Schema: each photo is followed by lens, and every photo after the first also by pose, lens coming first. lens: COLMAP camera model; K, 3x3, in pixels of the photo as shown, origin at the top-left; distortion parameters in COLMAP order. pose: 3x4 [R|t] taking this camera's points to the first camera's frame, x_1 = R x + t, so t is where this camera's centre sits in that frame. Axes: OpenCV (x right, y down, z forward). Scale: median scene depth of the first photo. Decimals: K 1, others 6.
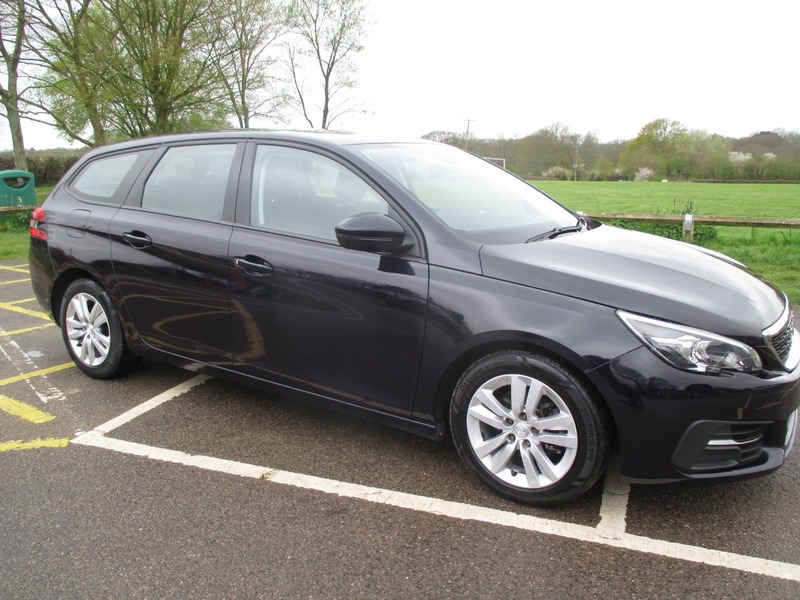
lens RADIAL K [[673.6, 0, 406.1], [0, 673.6, 302.8], [0, 0, 1]] dist [-0.033316, 0.003149]
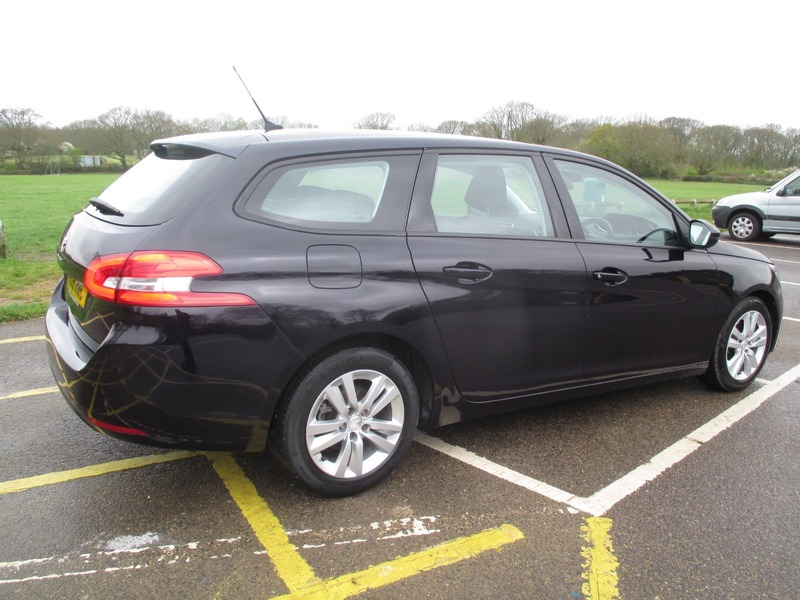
lens RADIAL K [[673.6, 0, 401.9], [0, 673.6, 305.4], [0, 0, 1]] dist [-0.033316, 0.003149]
pose [[0.419103, -0.175298, 0.890855, -1.323707], [0.157902, 0.980305, 0.118614, -0.189047], [-0.894103, 0.090957, 0.438529, 0.840242]]
